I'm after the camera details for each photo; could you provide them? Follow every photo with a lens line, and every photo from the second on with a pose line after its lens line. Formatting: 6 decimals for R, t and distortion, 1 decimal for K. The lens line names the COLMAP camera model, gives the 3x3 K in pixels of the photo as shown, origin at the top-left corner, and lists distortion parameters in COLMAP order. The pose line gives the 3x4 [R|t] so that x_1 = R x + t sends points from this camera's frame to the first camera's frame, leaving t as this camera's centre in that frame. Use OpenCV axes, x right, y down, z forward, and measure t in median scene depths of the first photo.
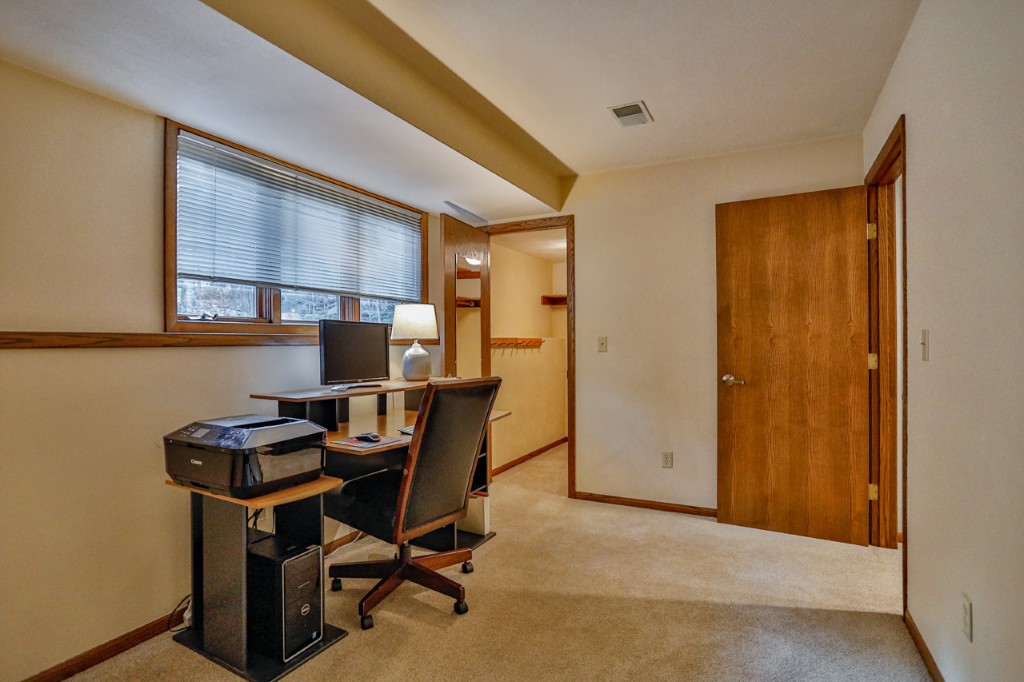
lens RADIAL K [[503.1, 0, 507.4], [0, 503.1, 342.5], [0, 0, 1]] dist [-0.052737, 0.032110]
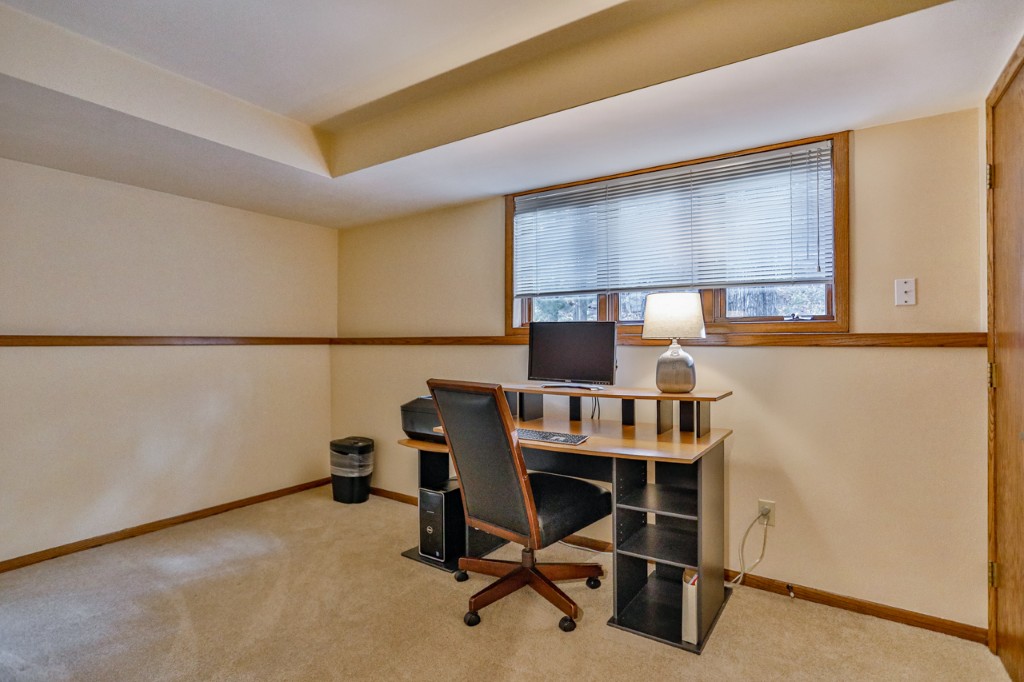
lens RADIAL K [[503.1, 0, 507.4], [0, 503.1, 342.5], [0, 0, 1]] dist [-0.052737, 0.032110]
pose [[-0.082263, 0.001242, -0.996610, 0.653582], [-0.001738, 0.999998, 0.001390, -0.001067], [0.996609, 0.001847, -0.082260, 0.875325]]
